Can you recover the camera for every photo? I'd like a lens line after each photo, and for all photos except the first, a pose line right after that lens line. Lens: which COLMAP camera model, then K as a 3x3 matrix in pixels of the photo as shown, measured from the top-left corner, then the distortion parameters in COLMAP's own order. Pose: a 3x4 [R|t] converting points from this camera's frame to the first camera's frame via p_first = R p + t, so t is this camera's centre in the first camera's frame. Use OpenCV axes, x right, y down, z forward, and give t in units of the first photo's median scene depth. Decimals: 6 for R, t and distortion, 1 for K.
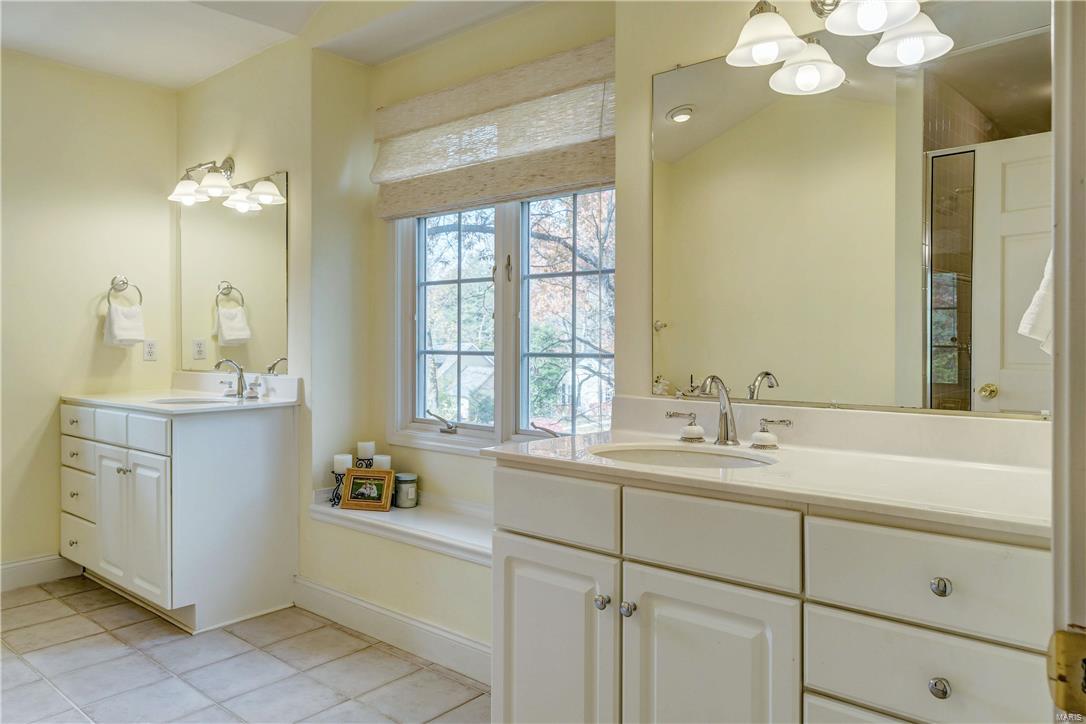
lens RADIAL K [[750.0, 0, 543.3], [0, 750.0, 355.3], [0, 0, 1]] dist [-0.001080, 0.007439]
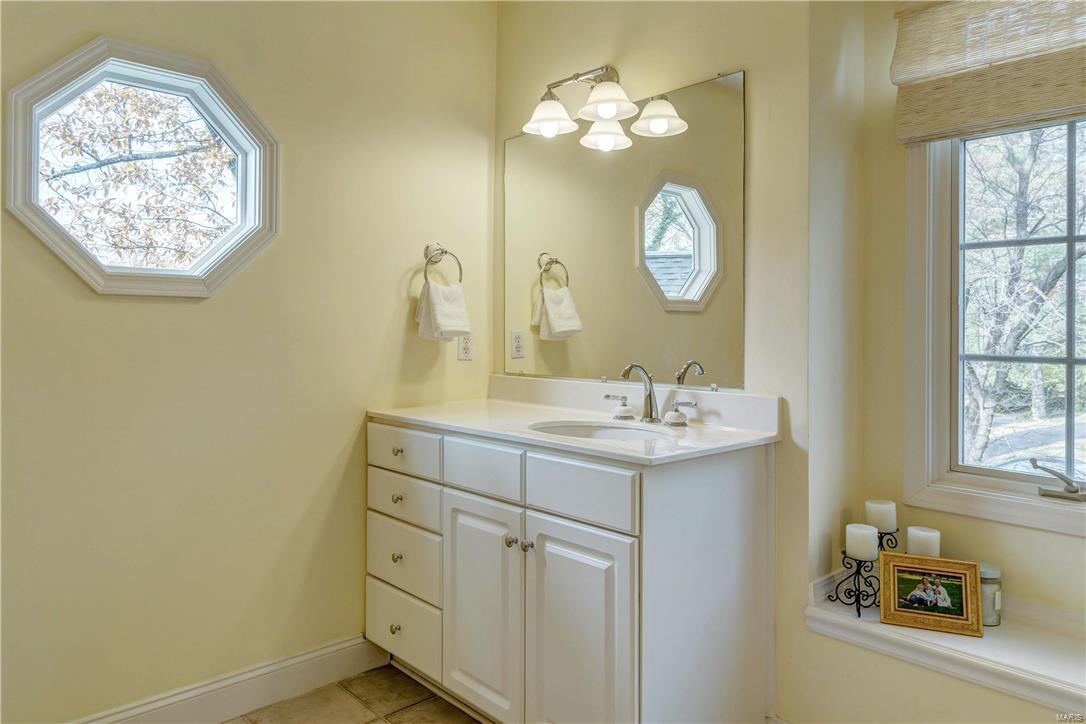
lens RADIAL K [[721.9, 0, 540.6], [0, 721.9, 333.0], [0, 0, 1]] dist [-0.011098, 0.006485]
pose [[0.993149, 0.009445, -0.116469, -0.424171], [-0.011301, 0.999819, -0.015281, -0.010728], [0.116303, 0.016493, 0.993077, 0.363141]]
